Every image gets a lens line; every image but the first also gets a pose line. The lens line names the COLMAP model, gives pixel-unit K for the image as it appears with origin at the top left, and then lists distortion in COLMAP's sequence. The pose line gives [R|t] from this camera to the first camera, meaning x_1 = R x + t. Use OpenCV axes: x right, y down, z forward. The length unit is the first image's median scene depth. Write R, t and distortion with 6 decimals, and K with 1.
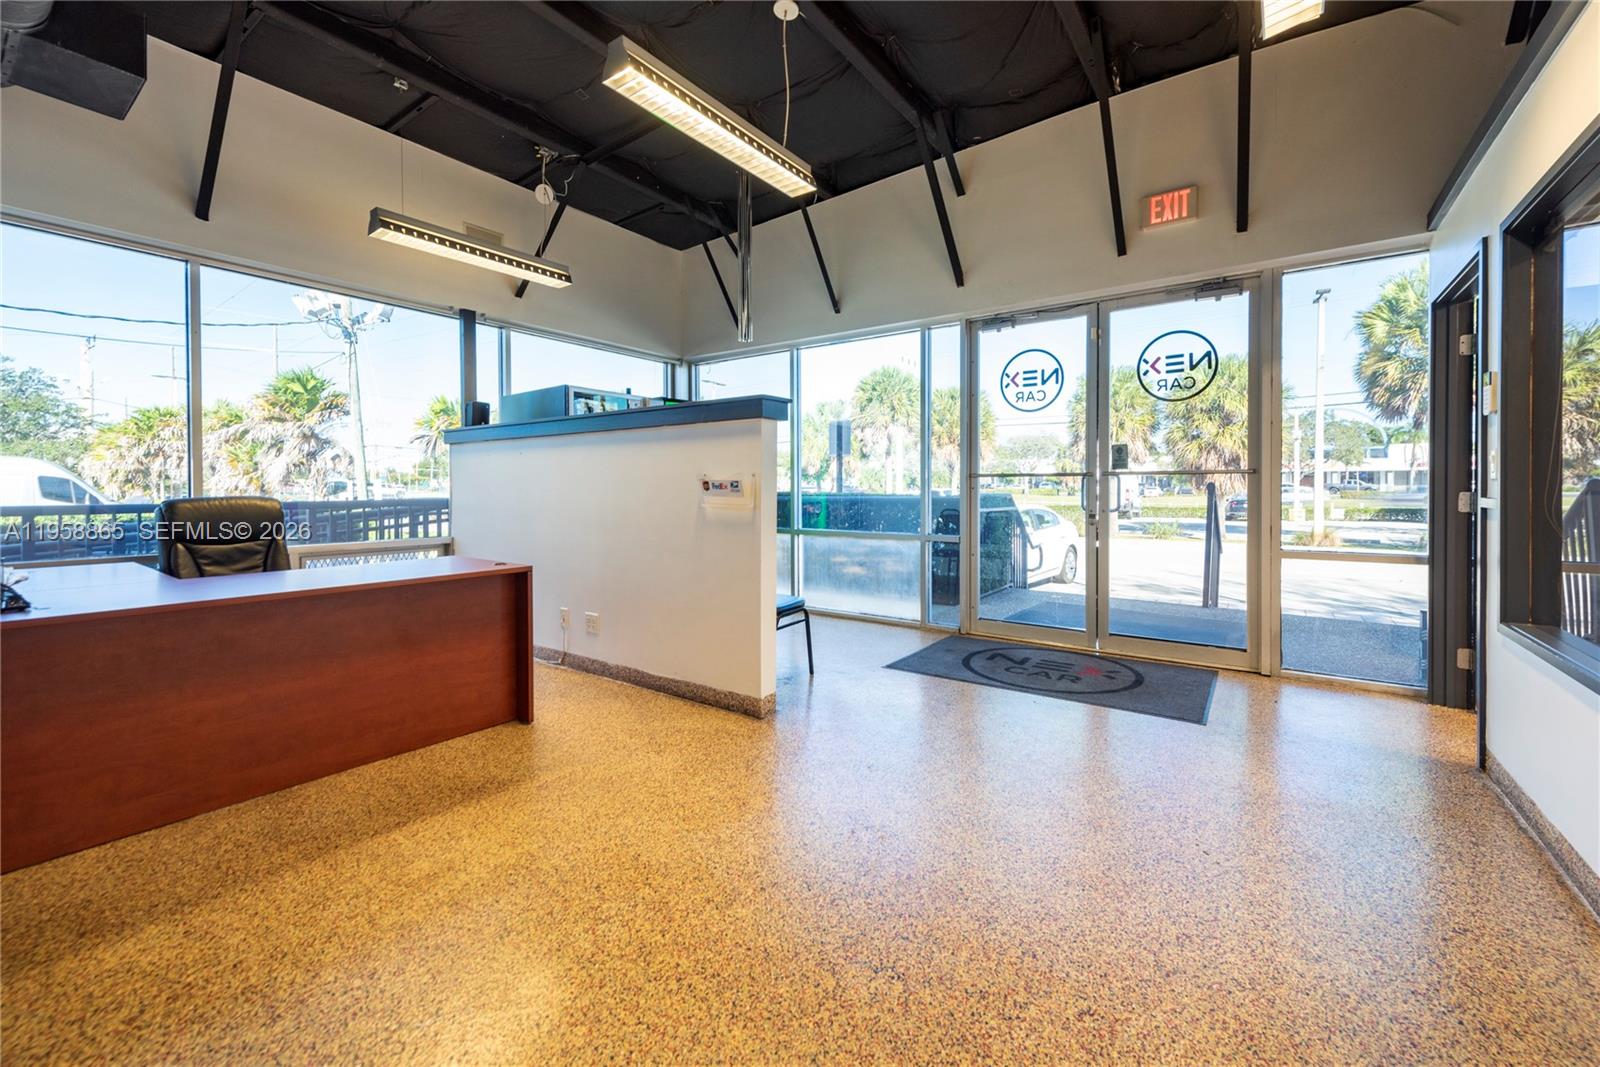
lens RADIAL K [[650.4, 0, 801.6], [0, 650.4, 491.1], [0, 0, 1]] dist [0.003504, -0.000704]
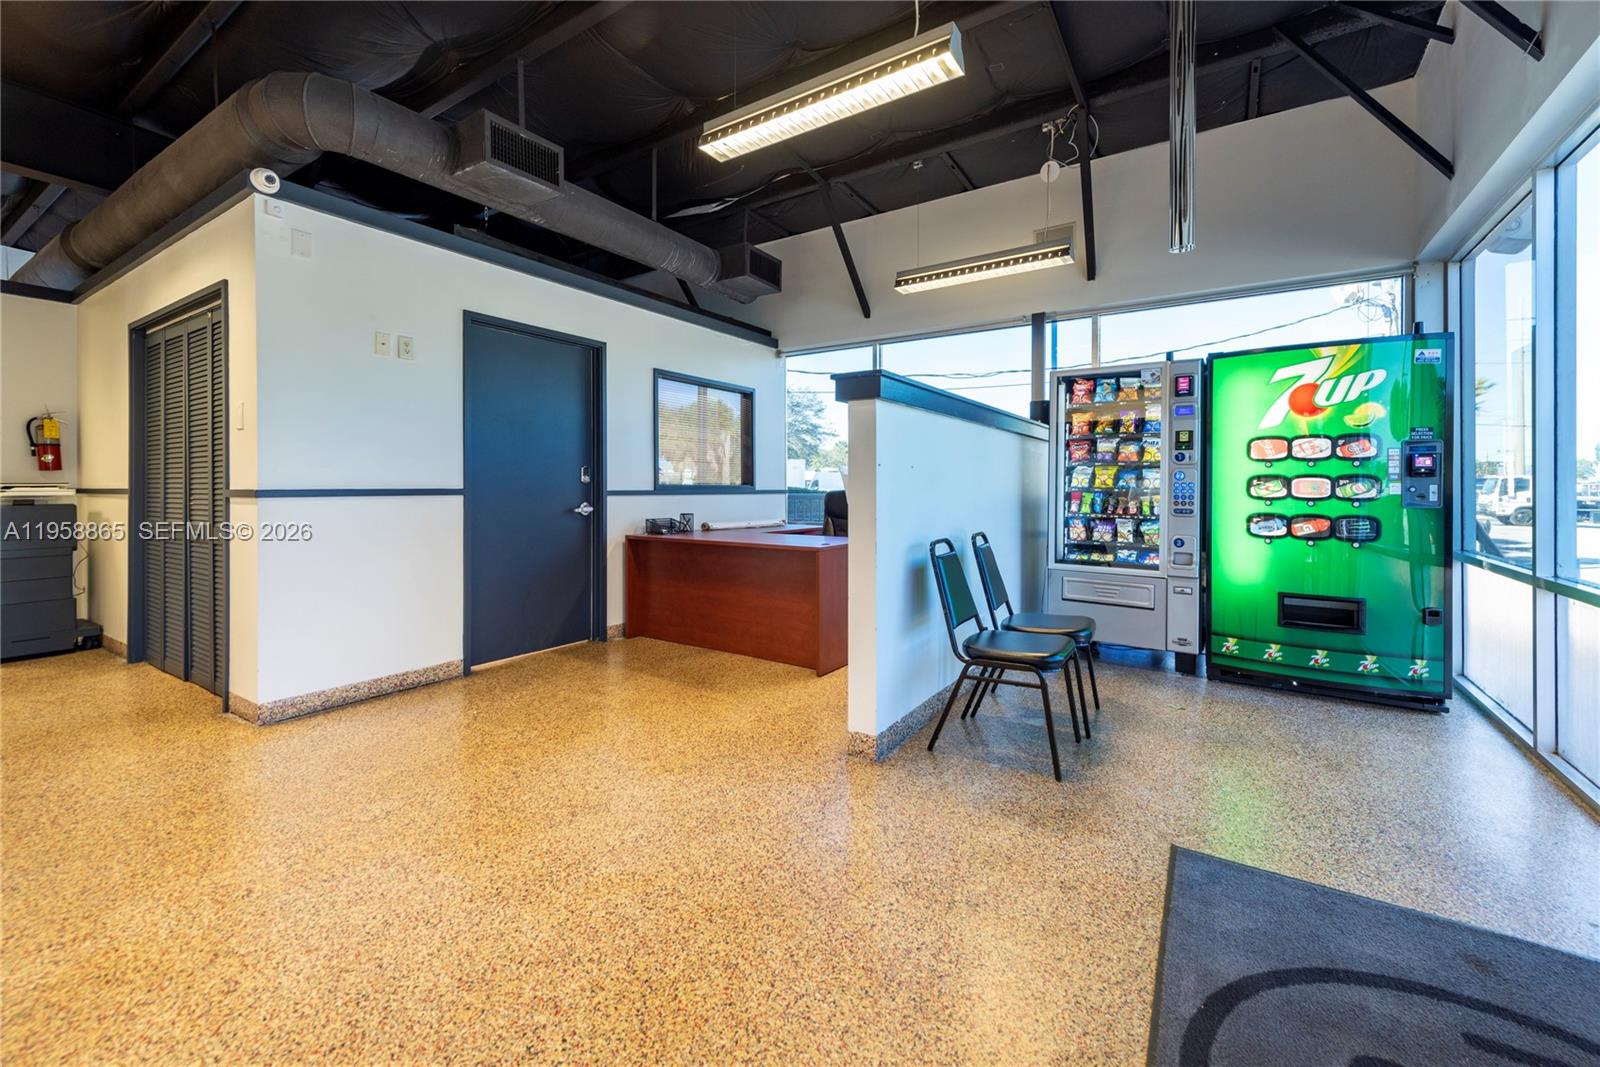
lens RADIAL K [[650.4, 0, 815.7], [0, 650.4, 486.0], [0, 0, 1]] dist [0.003504, -0.000704]
pose [[0.055402, 0.005555, -0.998449, 0.954061], [-0.004888, 0.999974, 0.005293, -0.008615], [0.998452, 0.004587, 0.055428, 1.095709]]
